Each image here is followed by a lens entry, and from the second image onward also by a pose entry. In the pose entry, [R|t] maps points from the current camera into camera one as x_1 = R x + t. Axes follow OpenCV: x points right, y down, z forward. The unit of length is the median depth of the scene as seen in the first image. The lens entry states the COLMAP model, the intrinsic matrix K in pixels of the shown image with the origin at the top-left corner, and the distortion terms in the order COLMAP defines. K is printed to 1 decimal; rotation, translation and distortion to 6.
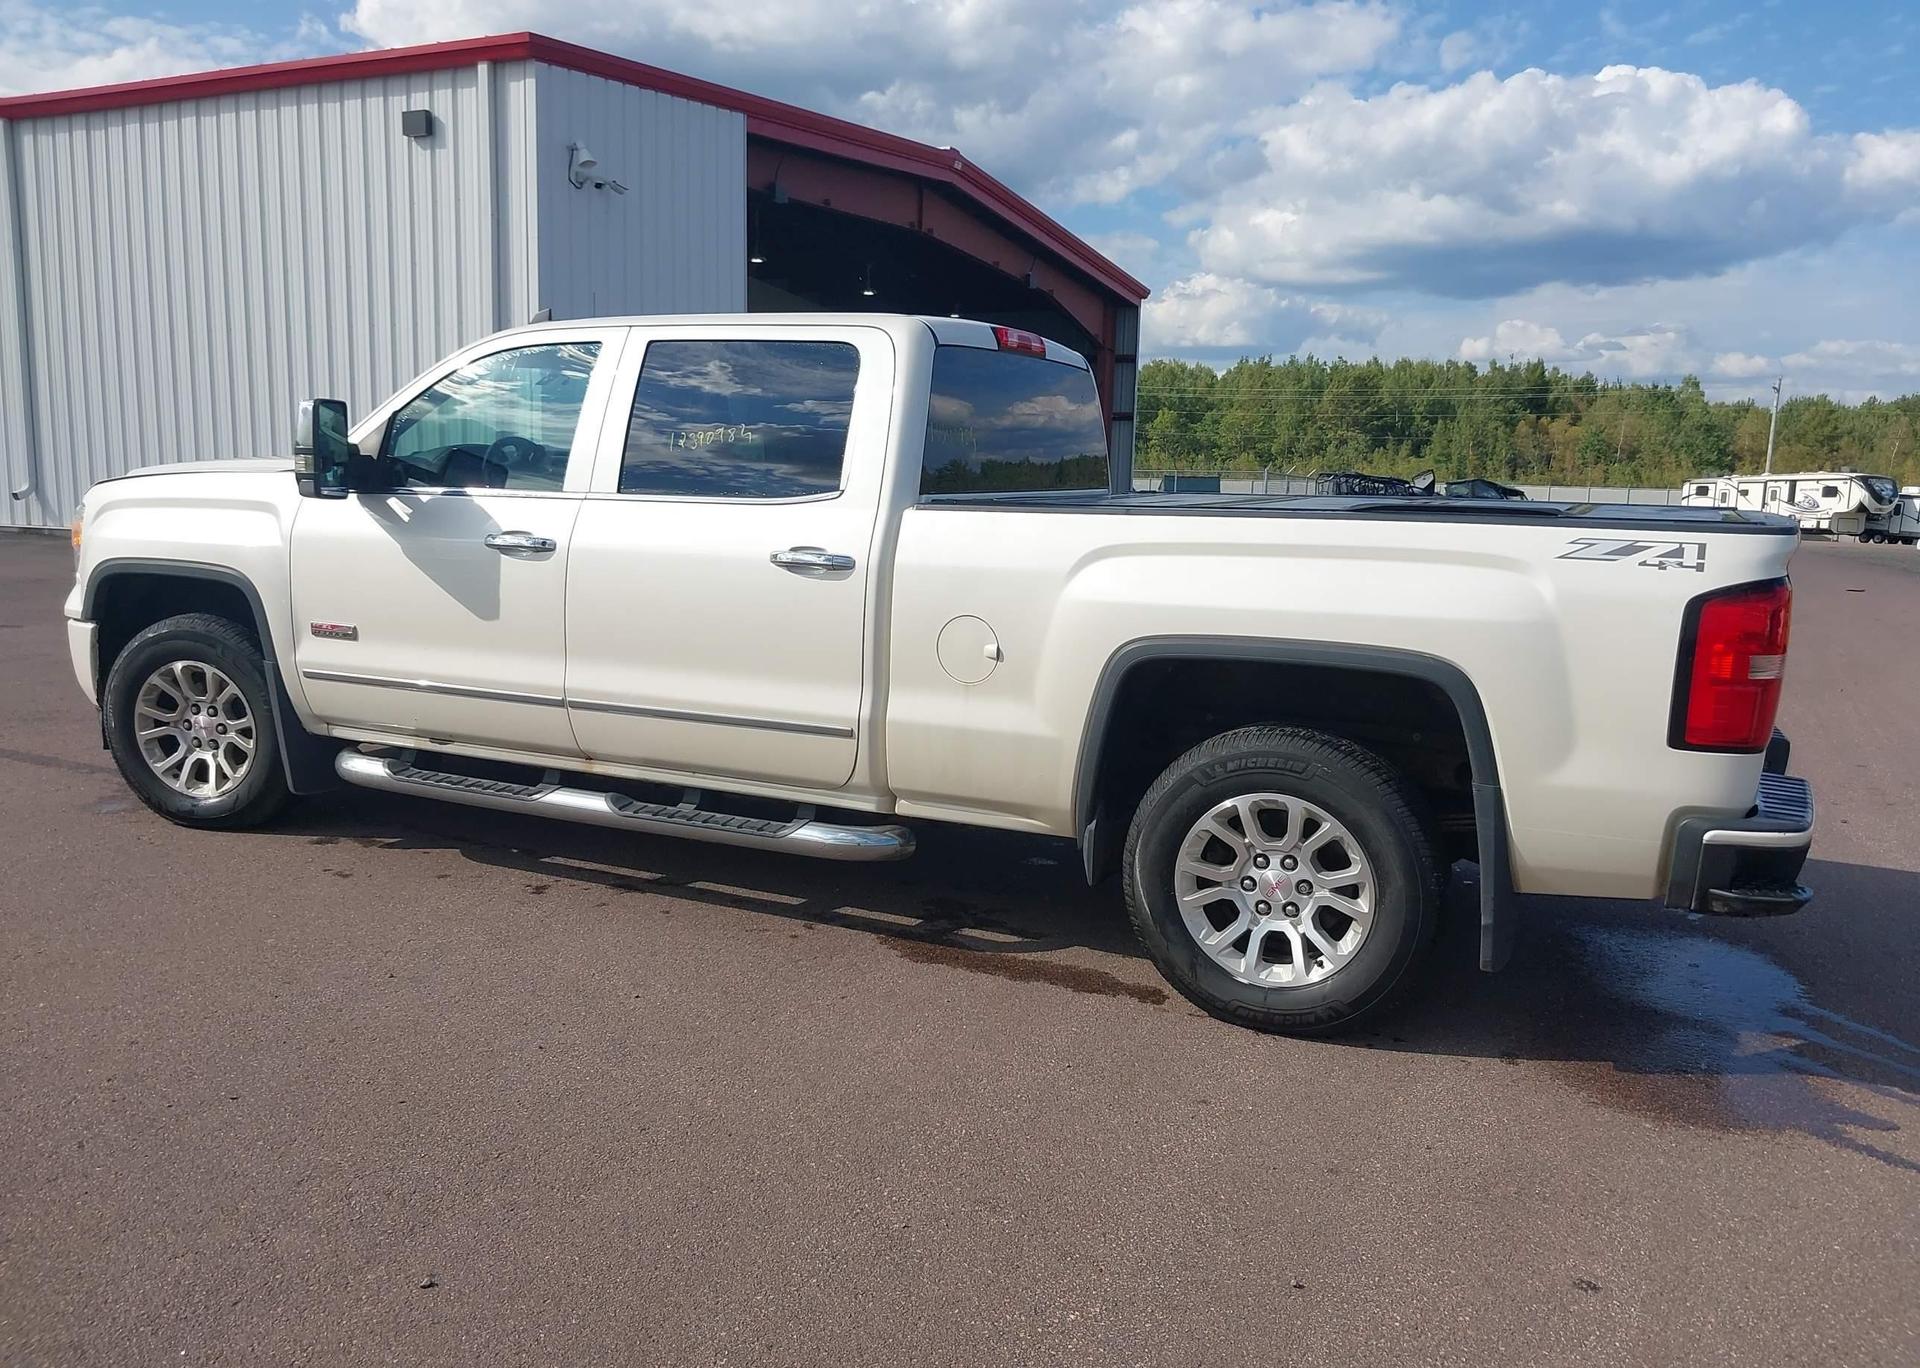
lens RADIAL K [[1515.1, 0, 949.6], [0, 1515.1, 701.4], [0, 0, 1]] dist [0.039038, -0.051470]
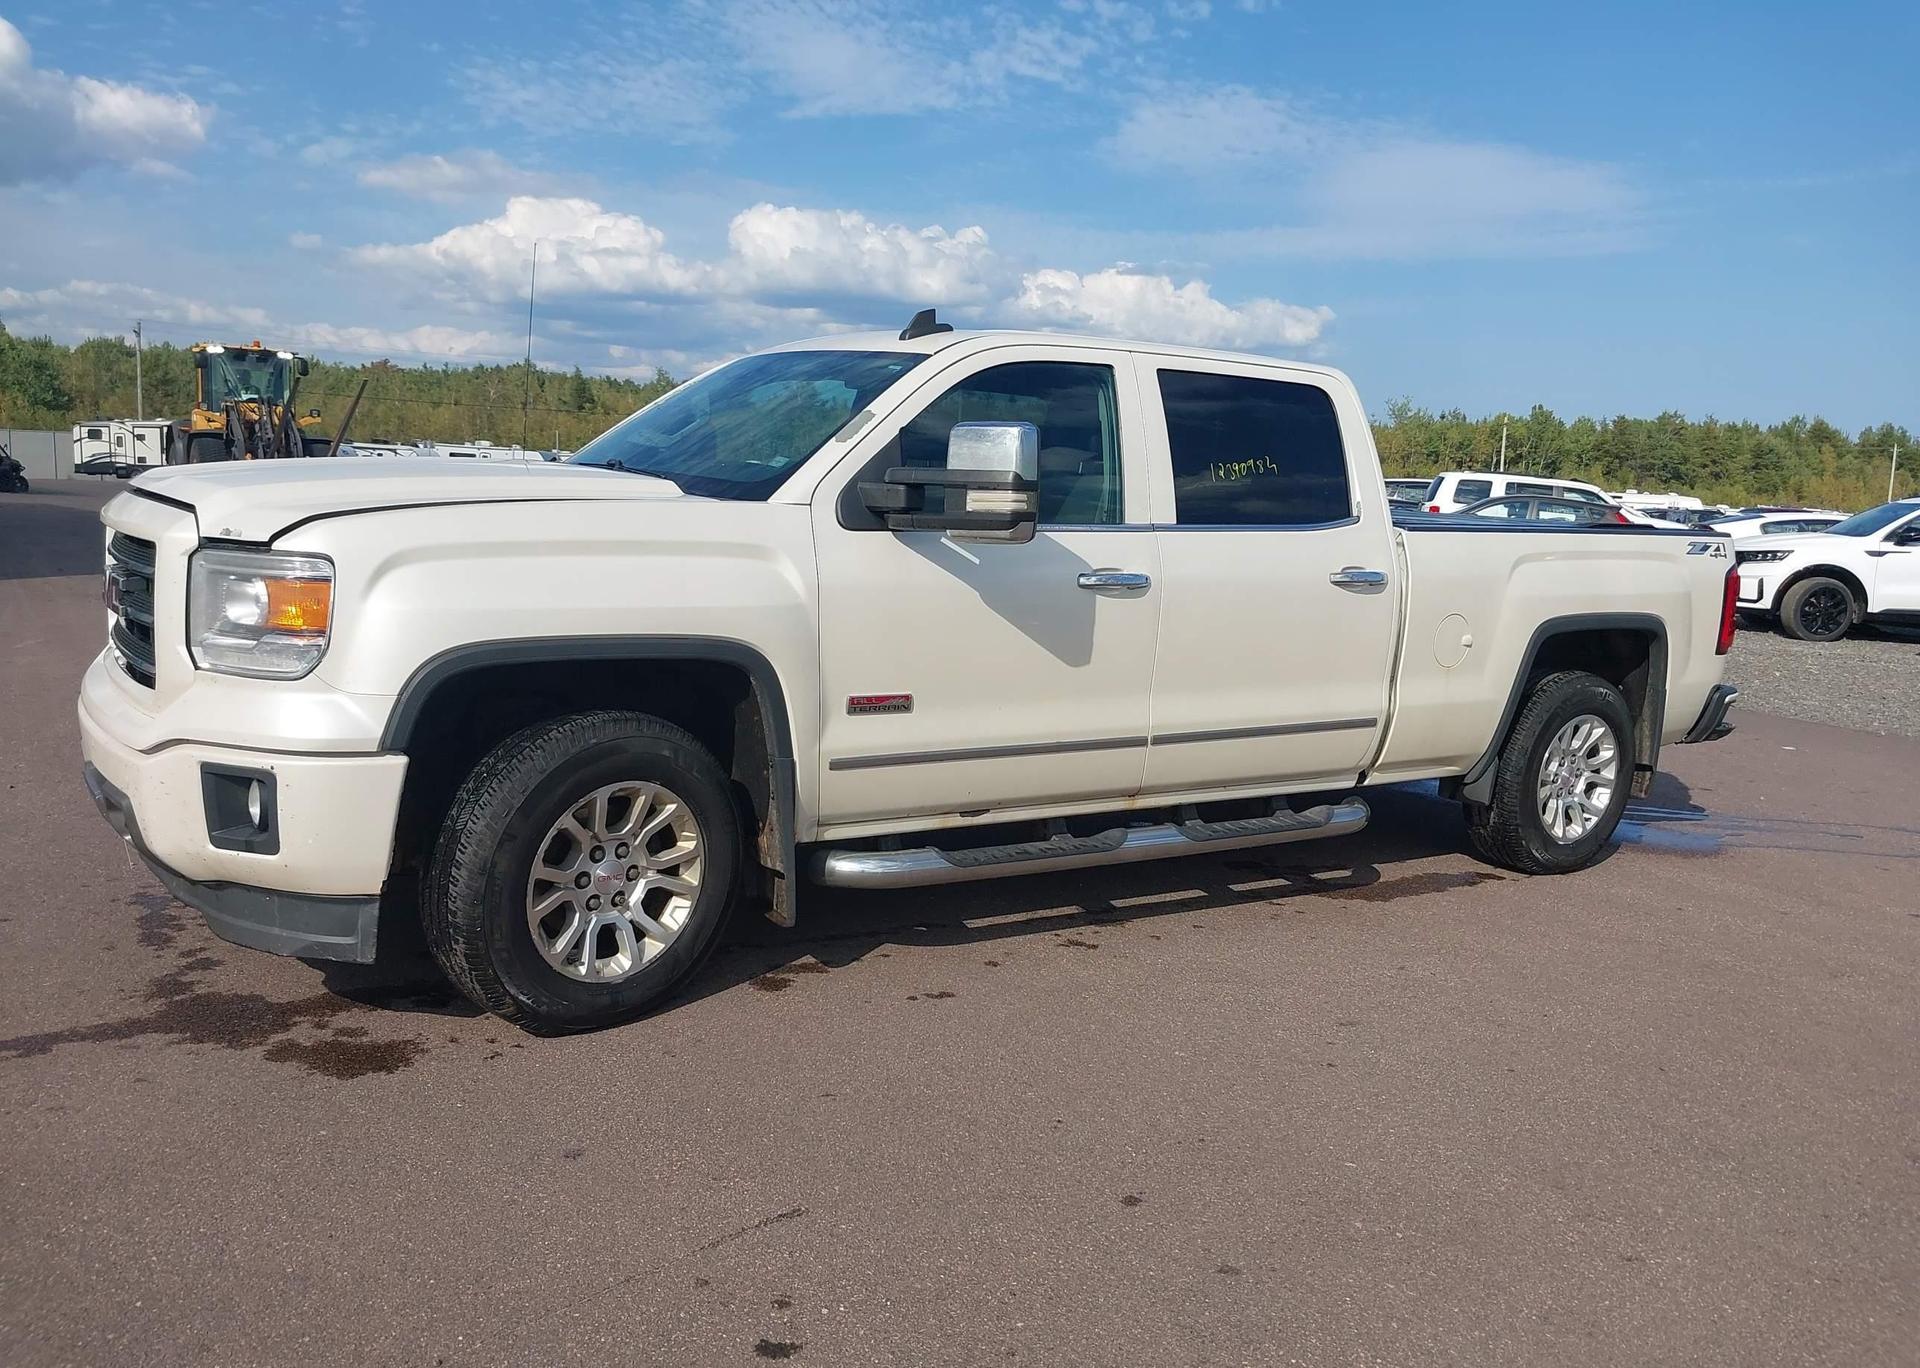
lens RADIAL K [[1511.1, 0, 960.0], [0, 1511.1, 684.0], [0, 0, 1]] dist [0.020551, -0.004080]
pose [[0.515261, -0.121068, 0.848439, -1.129403], [0.097188, 0.991840, 0.082508, -0.126175], [-0.851505, 0.039945, 0.522823, 0.595384]]
